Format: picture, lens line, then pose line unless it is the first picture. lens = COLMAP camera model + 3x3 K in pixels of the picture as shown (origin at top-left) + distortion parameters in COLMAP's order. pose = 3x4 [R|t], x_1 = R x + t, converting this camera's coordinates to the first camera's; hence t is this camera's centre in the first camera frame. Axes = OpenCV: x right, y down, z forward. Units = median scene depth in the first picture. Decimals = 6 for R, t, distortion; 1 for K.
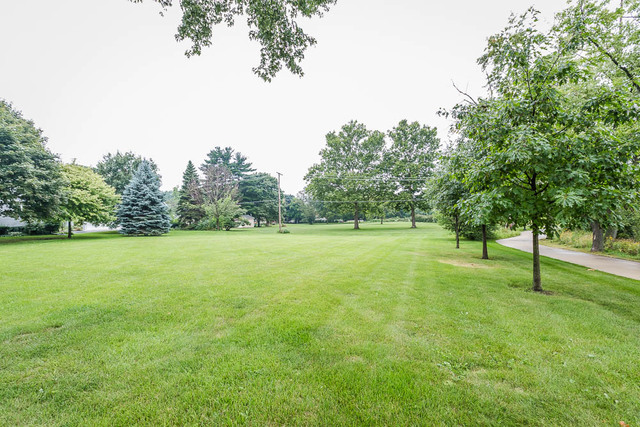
lens RADIAL K [[283.6, 0, 322.4], [0, 283.6, 206.8], [0, 0, 1]] dist [0.000993, 0.000322]
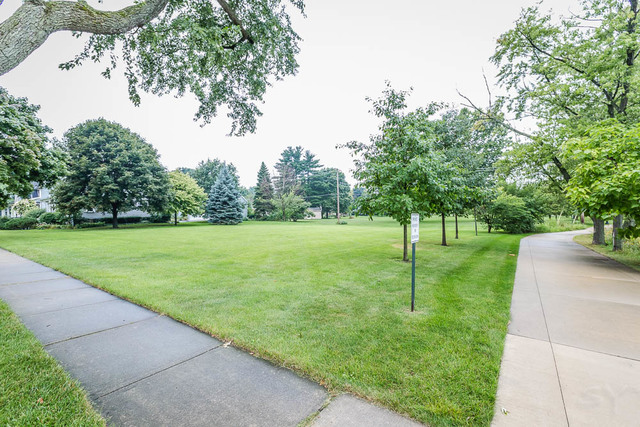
lens RADIAL K [[283.6, 0, 322.4], [0, 283.6, 206.8], [0, 0, 1]] dist [0.000993, 0.000322]
pose [[0.961329, -0.004789, -0.275362, 0.152054], [0.012806, 0.999545, 0.027323, -0.007941], [0.275106, -0.029793, 0.960952, -0.113967]]
